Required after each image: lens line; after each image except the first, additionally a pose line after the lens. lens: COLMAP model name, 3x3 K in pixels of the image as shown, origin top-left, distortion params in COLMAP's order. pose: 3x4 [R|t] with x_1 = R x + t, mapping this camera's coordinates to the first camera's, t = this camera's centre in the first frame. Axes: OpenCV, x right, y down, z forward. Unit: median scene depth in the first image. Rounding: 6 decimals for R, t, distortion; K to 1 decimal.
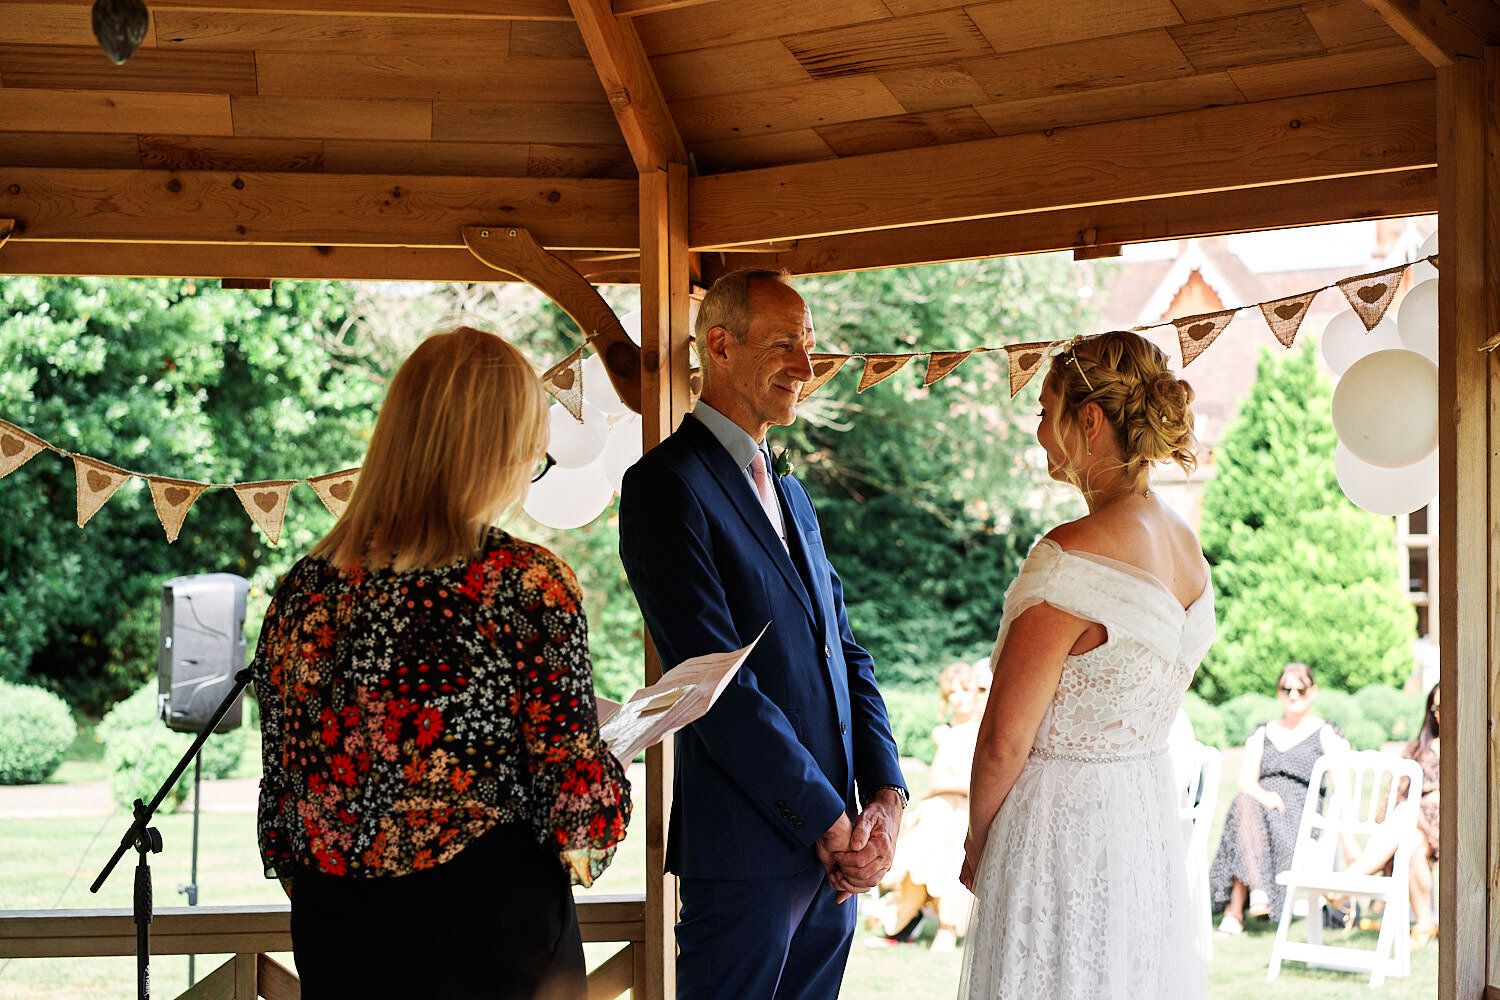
lens RADIAL K [[2299.6, 0, 754.3], [0, 2299.6, 493.3], [0, 0, 1]] dist [0.013954, 0.000000]
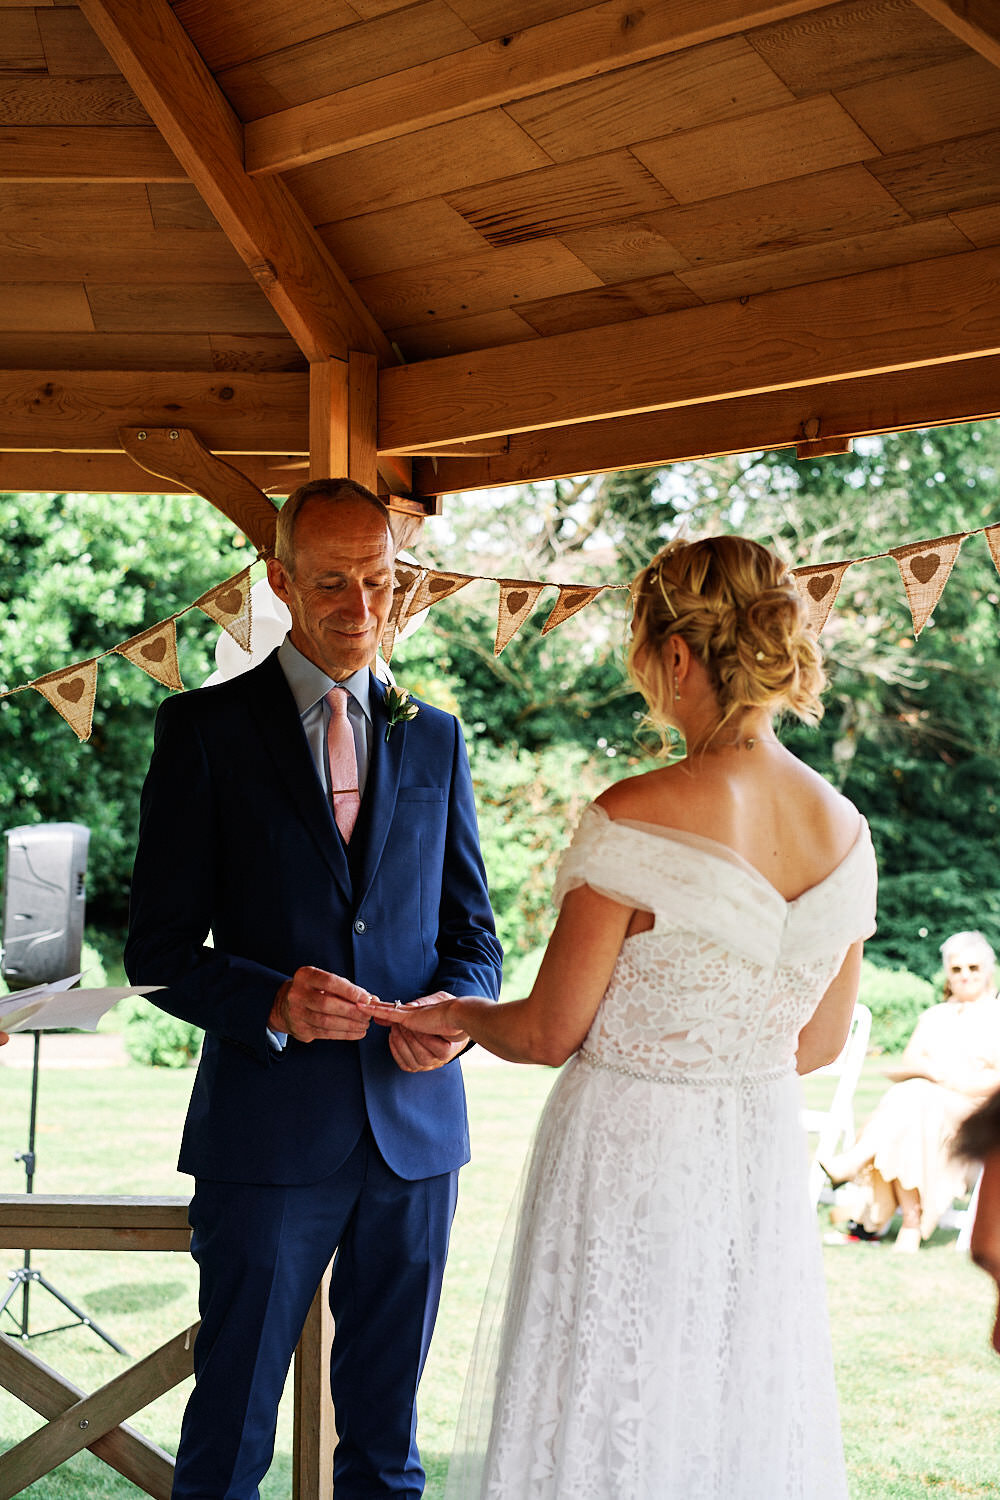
lens RADIAL K [[2299.6, 0, 528.7], [0, 2299.6, 730.1], [0, 0, 1]] dist [0.013954, 0.000000]
pose [[0.986918, 0.011962, -0.160778, 0.169154], [-0.013716, 0.999858, -0.009806, 0.005773], [0.160638, 0.011883, 0.986942, 0.160469]]
